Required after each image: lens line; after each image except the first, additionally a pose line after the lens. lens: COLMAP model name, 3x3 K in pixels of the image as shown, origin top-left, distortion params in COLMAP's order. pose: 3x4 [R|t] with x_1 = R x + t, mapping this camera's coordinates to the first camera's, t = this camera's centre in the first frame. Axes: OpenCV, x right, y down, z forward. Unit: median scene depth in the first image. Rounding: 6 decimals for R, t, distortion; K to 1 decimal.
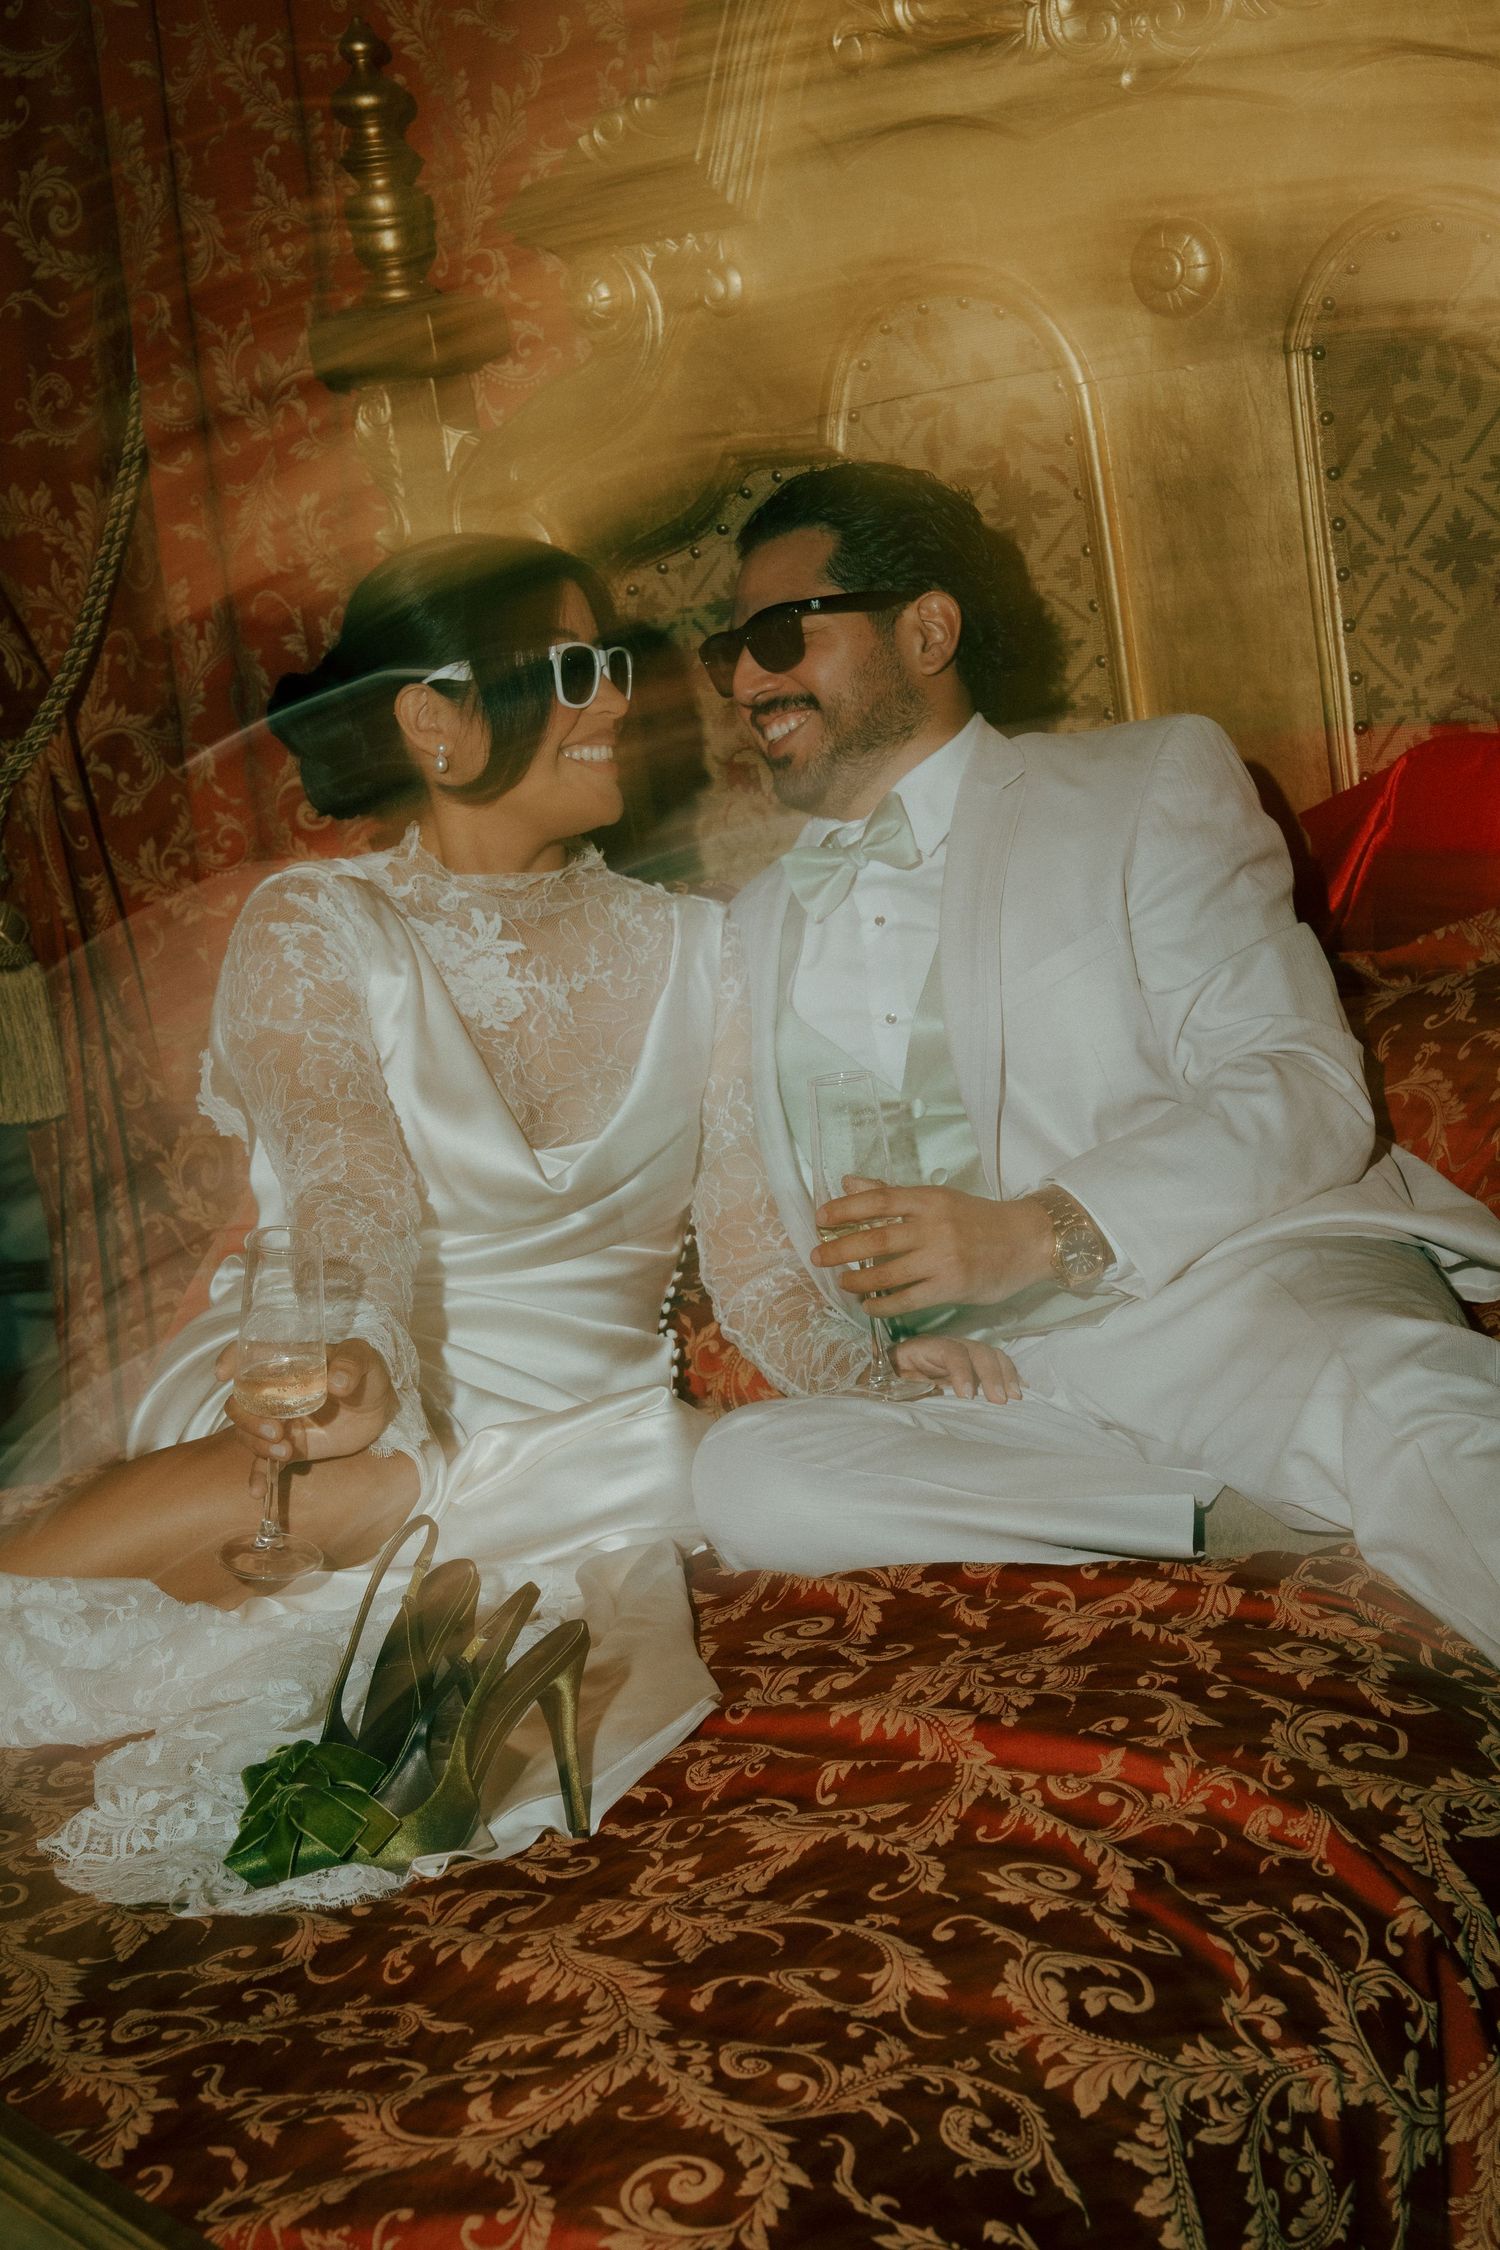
lens RADIAL K [[4750.6, 0, 695.1], [0, 4750.6, 1229.3], [0, 0, 1]] dist [0.237403, 0.611233]
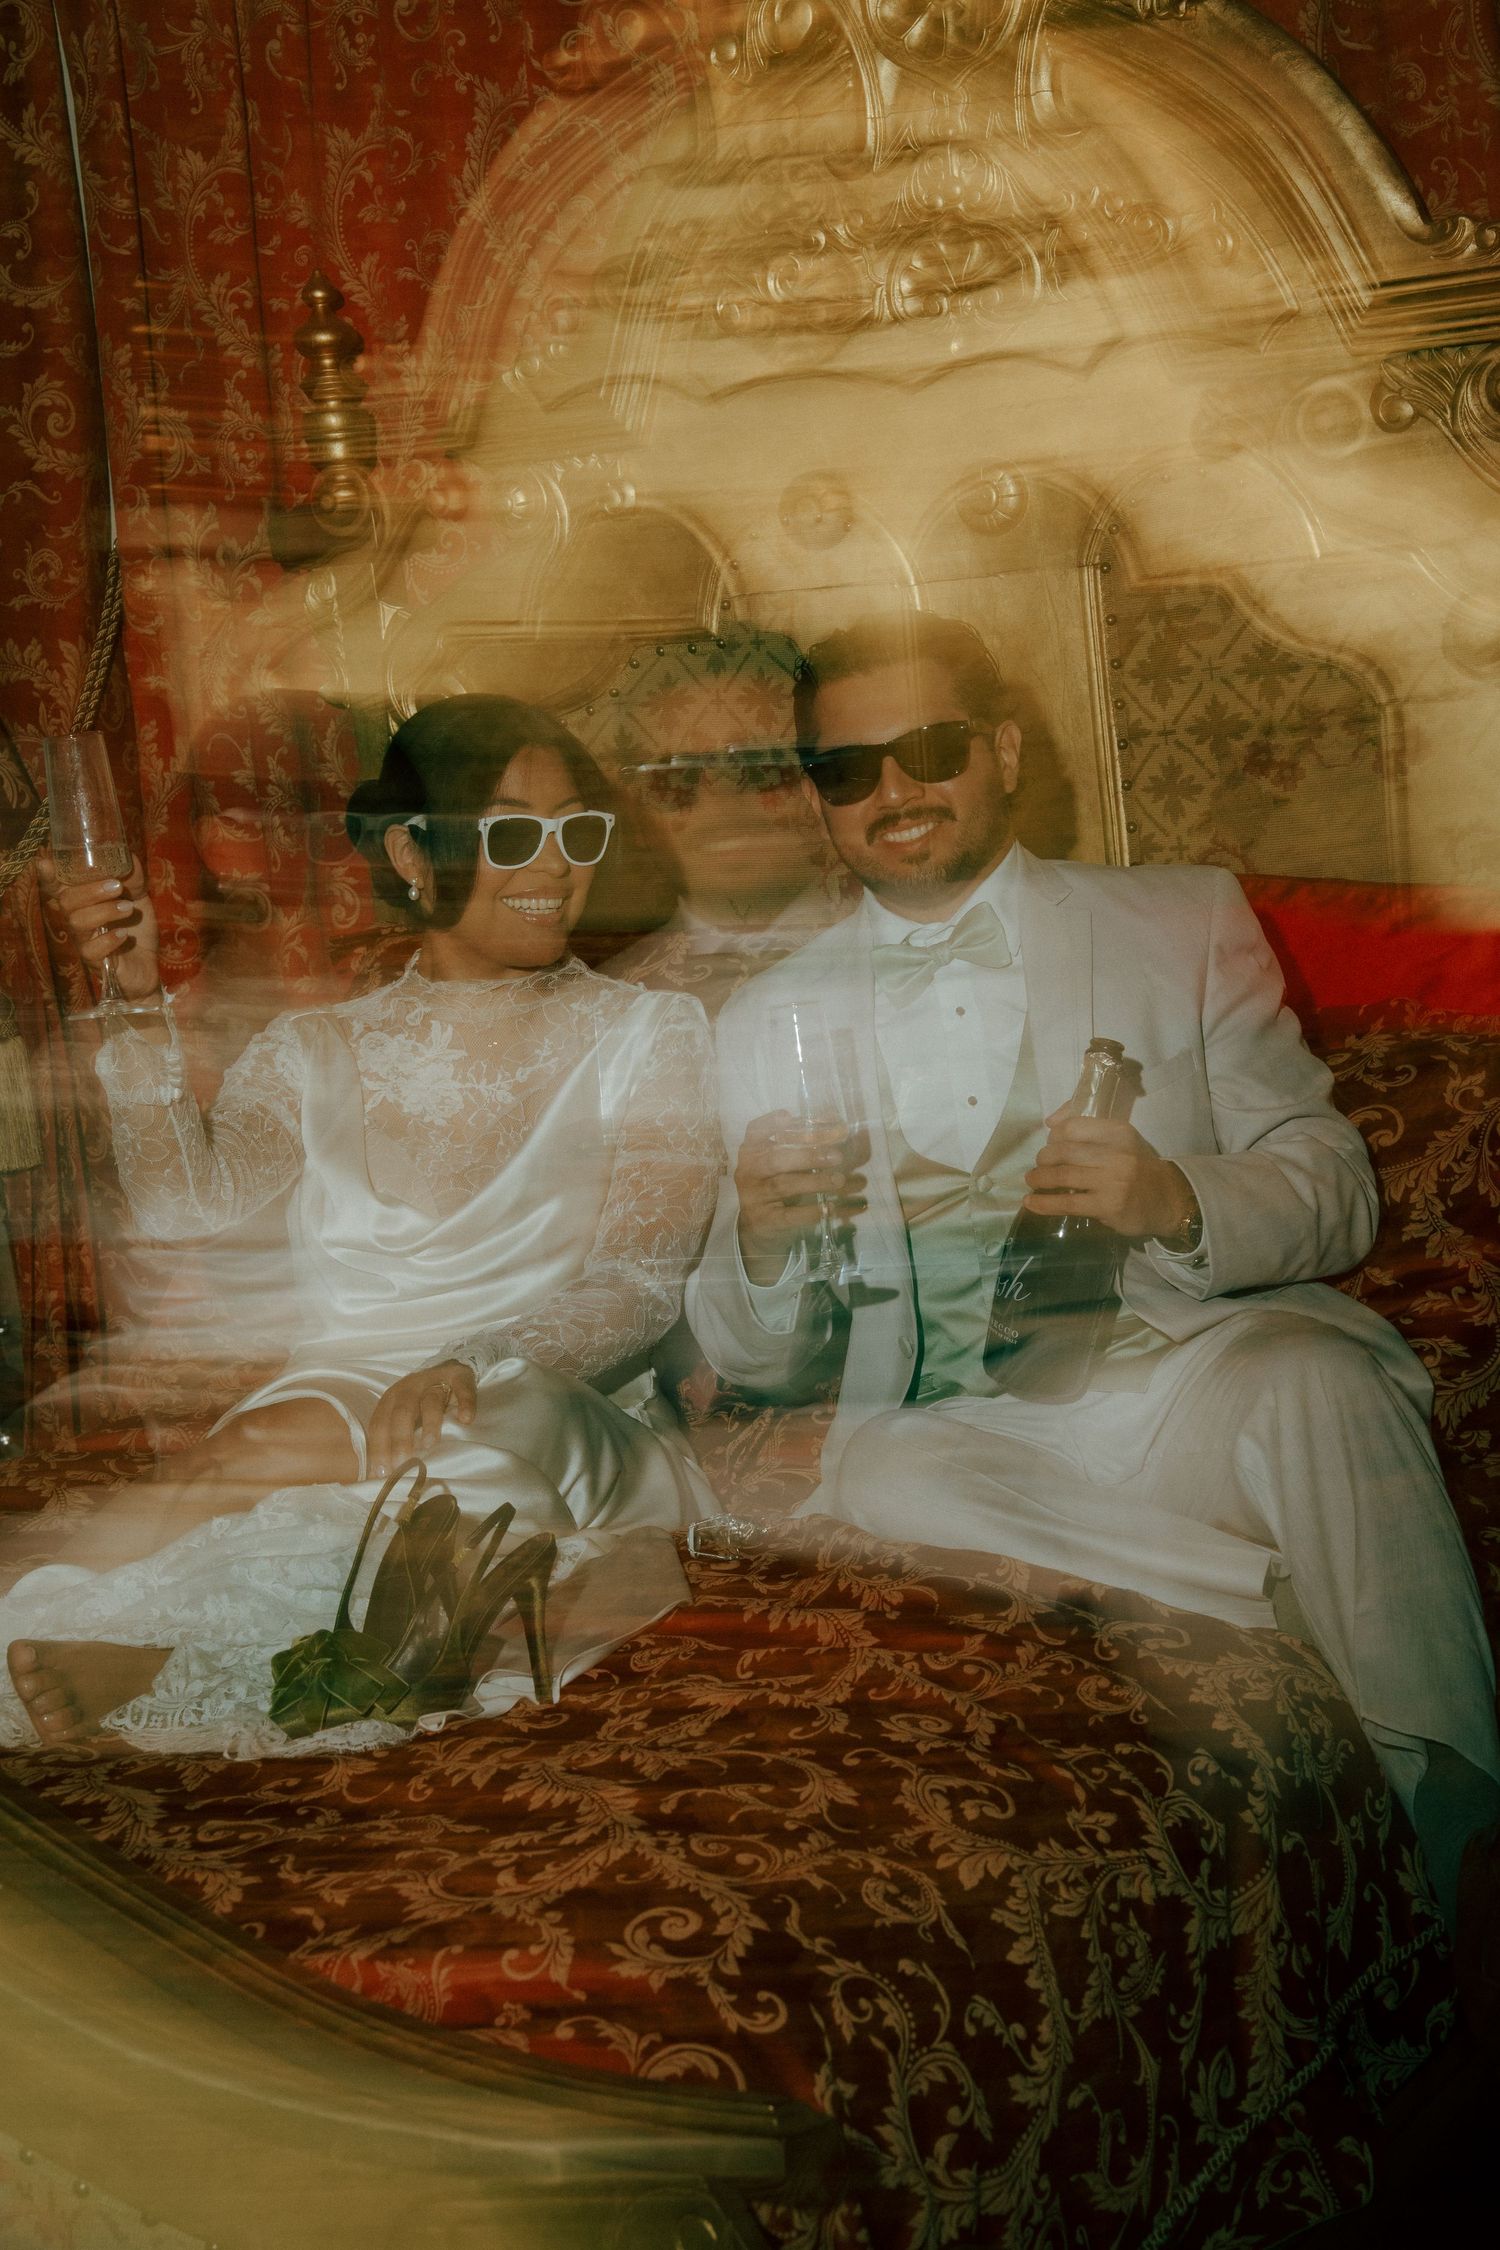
lens RADIAL K [[4355.5, 0, 750.0], [0, 4355.5, 1125.0], [0, 0, 1]] dist [0.298013, 0.157464]
pose [[0.997066, 0.023494, 0.072852, -0.062240], [-0.019536, 0.998319, -0.054569, 0.038664], [-0.074012, 0.052985, 0.995849, -0.175934]]
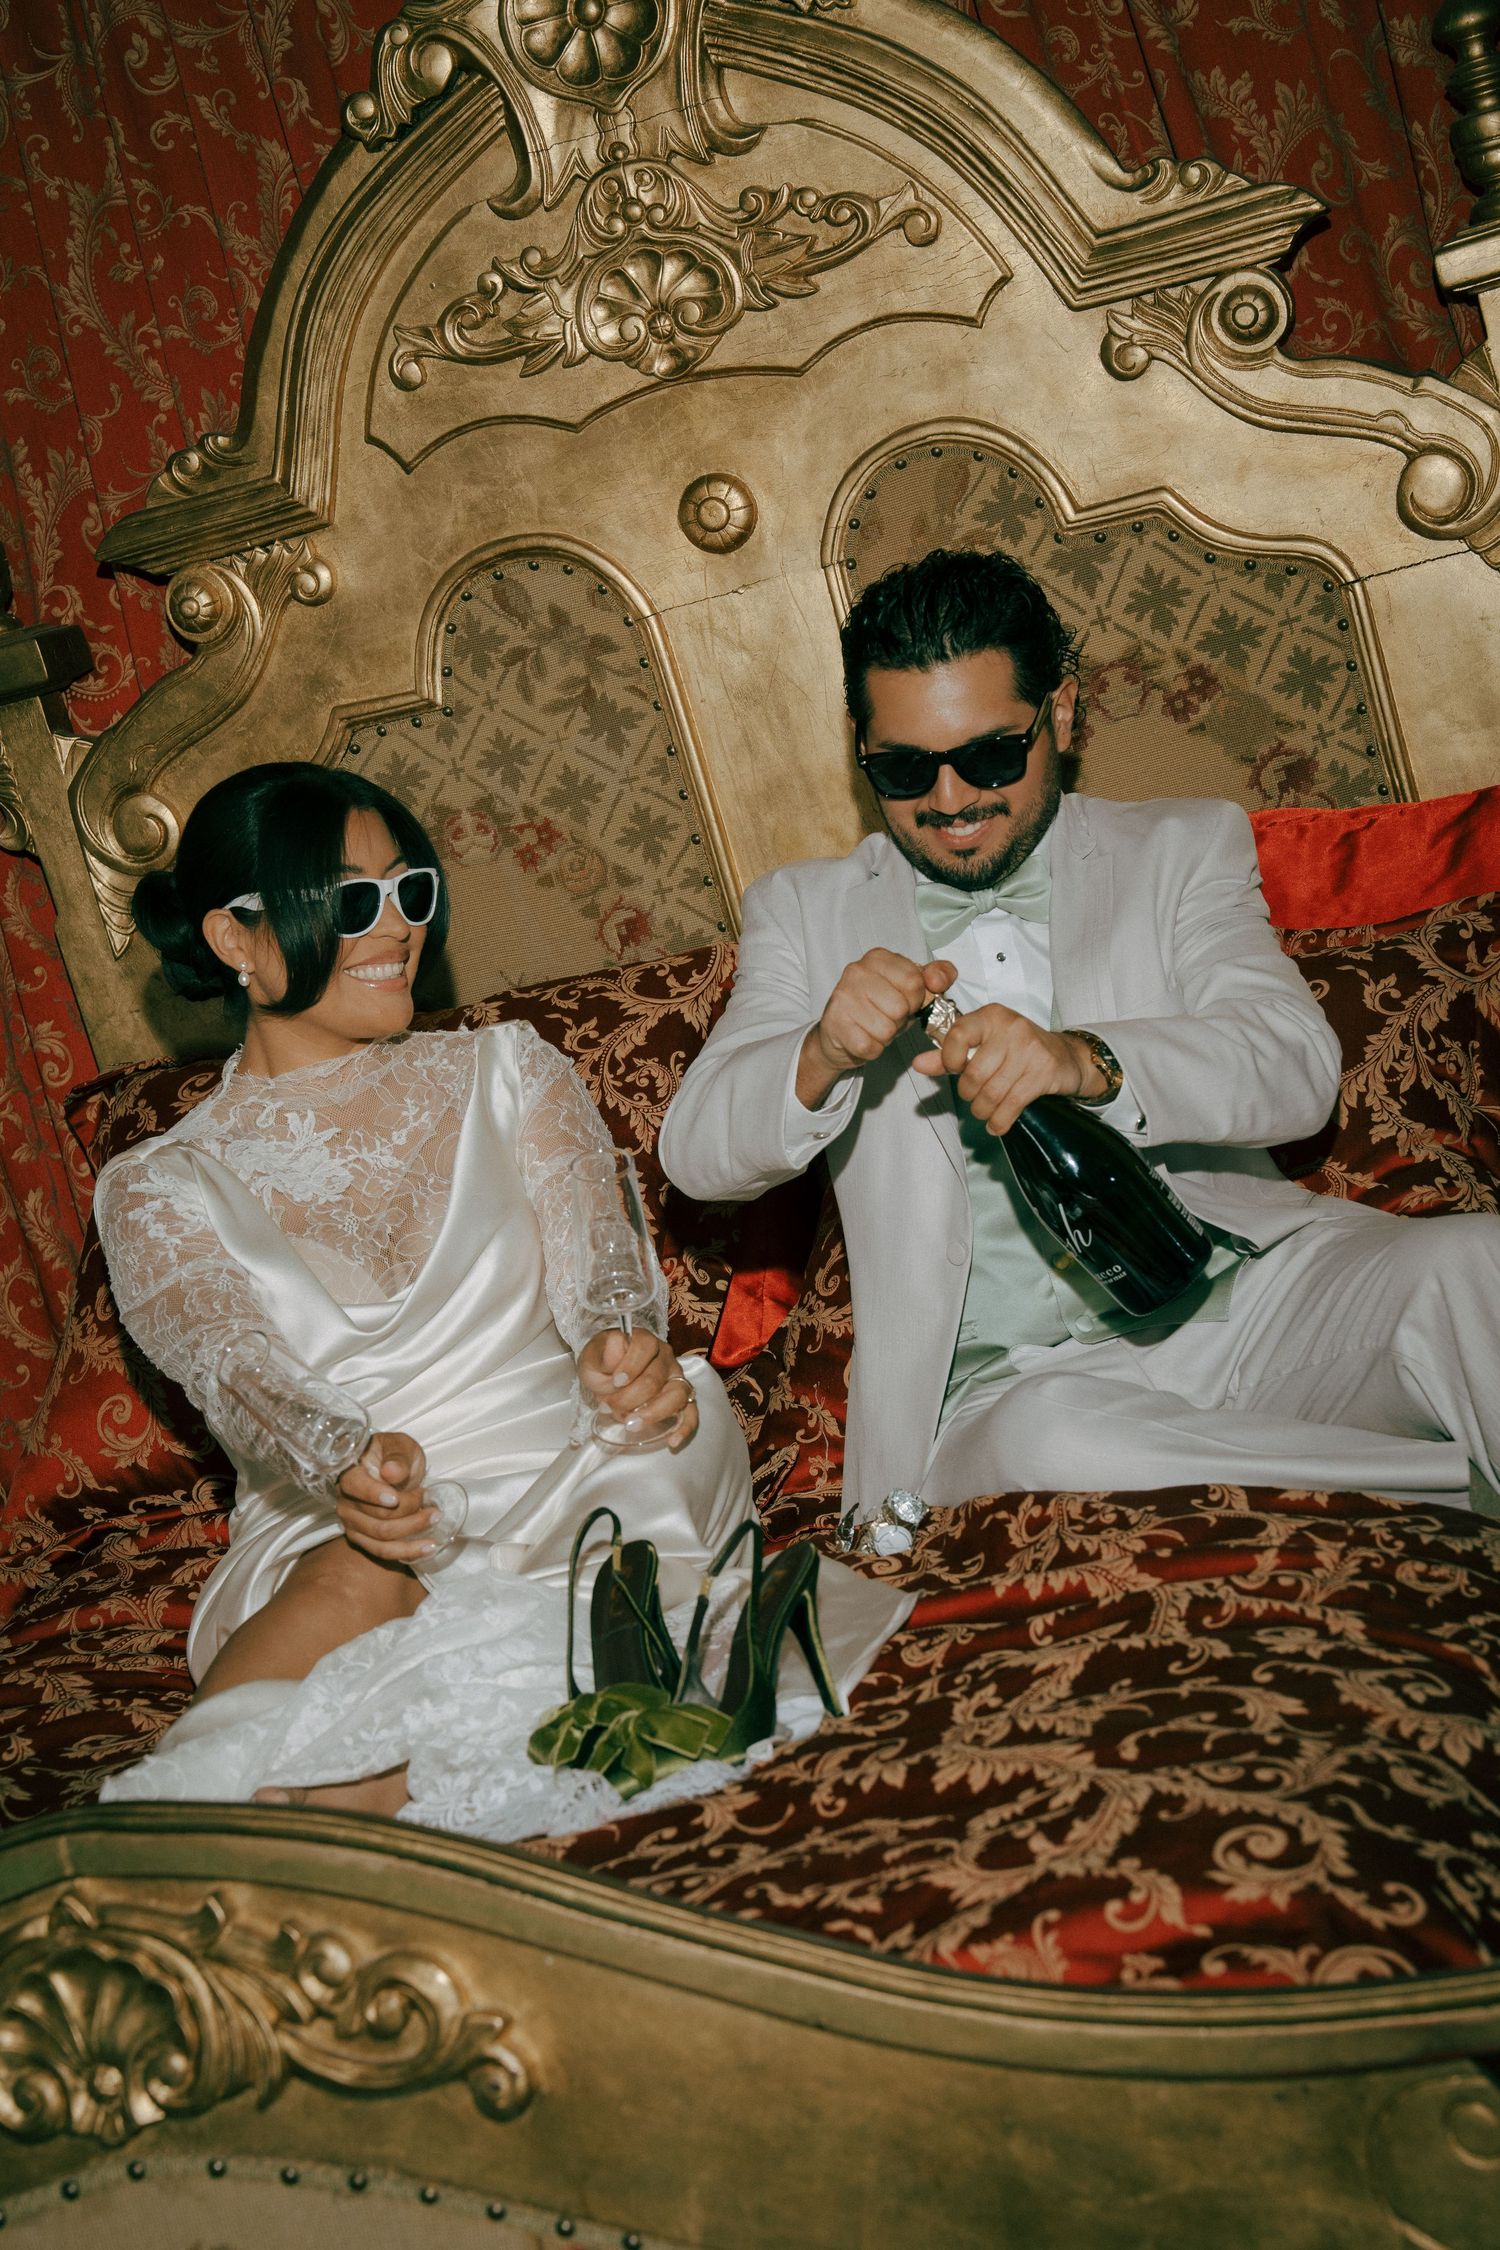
lens RADIAL K [[4355.5, 0, 750.0], [0, 4355.5, 1125.0], [0, 0, 1]] dist [0.298013, 0.157464]
pose [[0.943839, -0.152225, 0.293250, -0.368582], [0.184061, 0.979314, -0.084052, 0.073690], [-0.274390, 0.133307, 0.952334, -0.070915]]
